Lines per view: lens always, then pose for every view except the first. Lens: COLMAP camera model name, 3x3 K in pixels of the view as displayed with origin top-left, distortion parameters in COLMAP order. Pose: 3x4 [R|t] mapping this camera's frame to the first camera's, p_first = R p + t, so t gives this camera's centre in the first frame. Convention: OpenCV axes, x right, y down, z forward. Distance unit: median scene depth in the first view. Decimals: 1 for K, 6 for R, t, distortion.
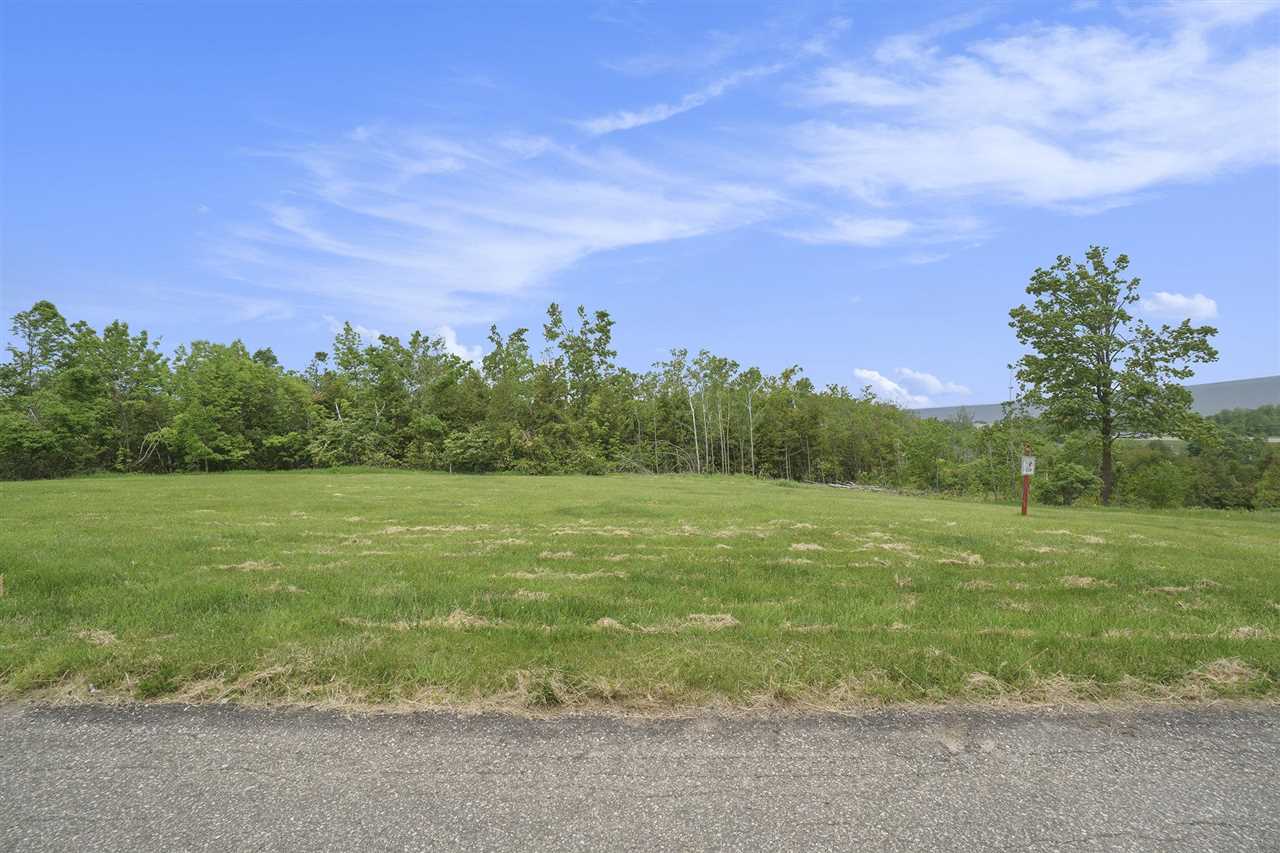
lens RADIAL K [[567.2, 0, 625.8], [0, 567.2, 416.1], [0, 0, 1]] dist [-0.002142, 0.000203]
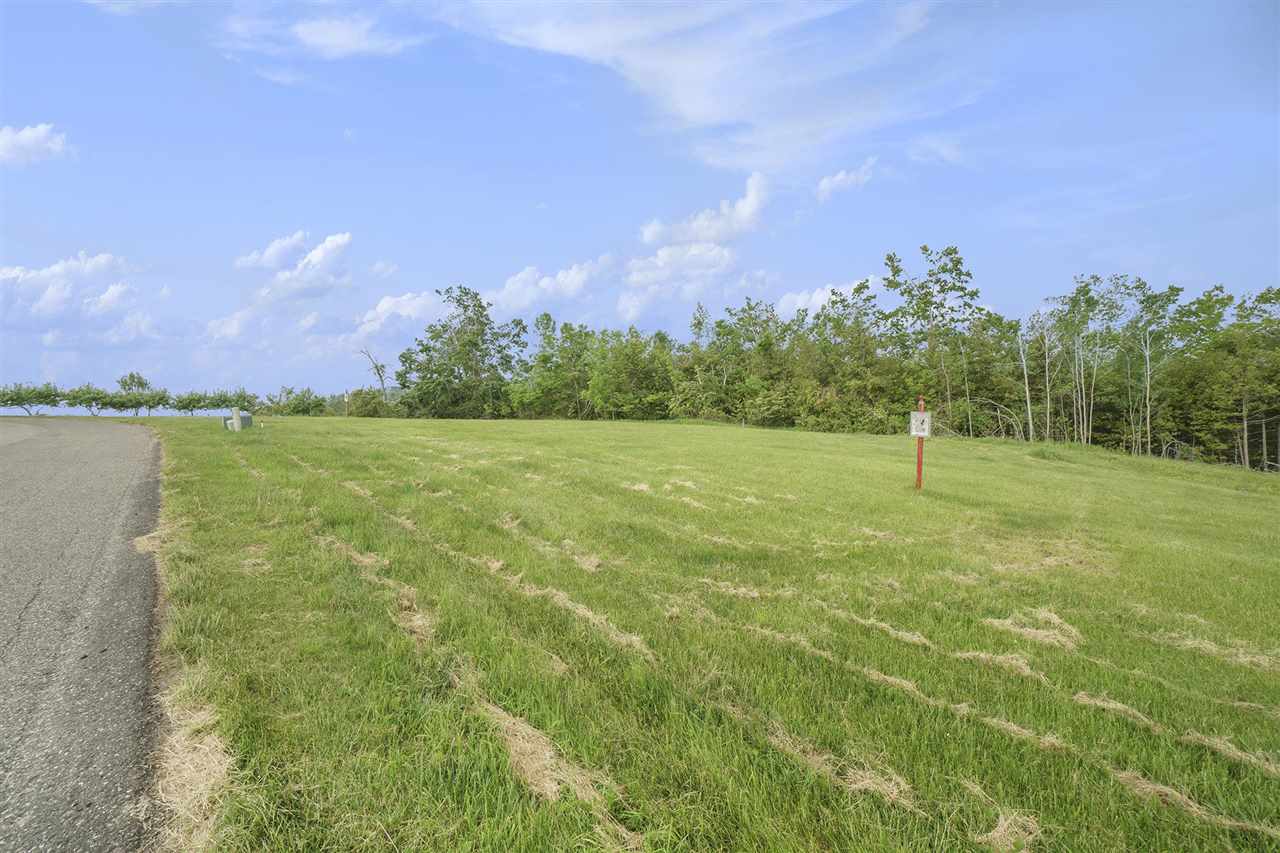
lens RADIAL K [[567.2, 0, 625.8], [0, 567.2, 416.1], [0, 0, 1]] dist [-0.002142, 0.000203]
pose [[0.654865, 0.023594, -0.755377, 0.362174], [0.028980, 0.997993, 0.056296, 0.008037], [0.755190, -0.058758, 0.652868, 0.073996]]
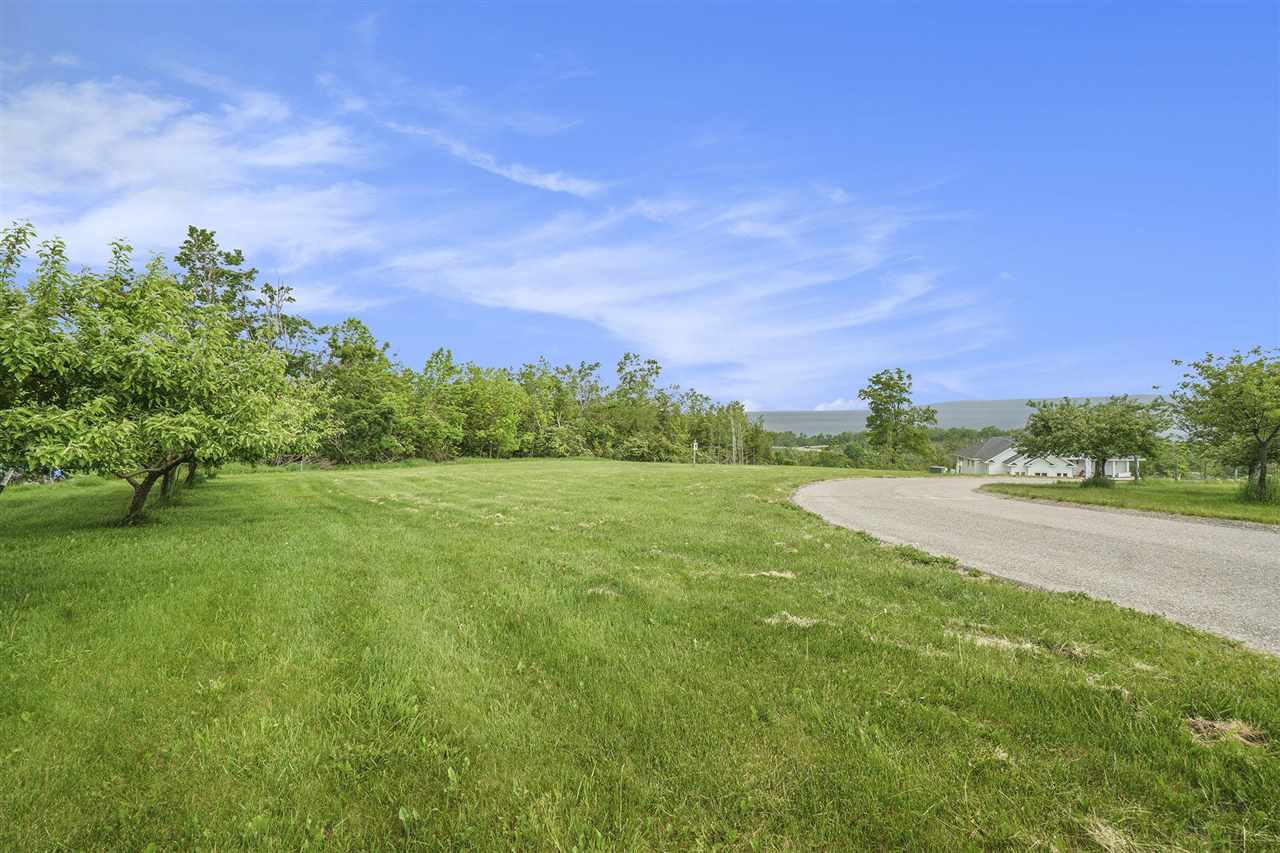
lens RADIAL K [[567.2, 0, 625.8], [0, 567.2, 416.1], [0, 0, 1]] dist [-0.002142, 0.000203]
pose [[0.871470, 0.057935, 0.487015, -1.107856], [-0.062850, 0.998003, -0.006258, -0.020233], [-0.486405, -0.025155, 0.873371, -0.402088]]
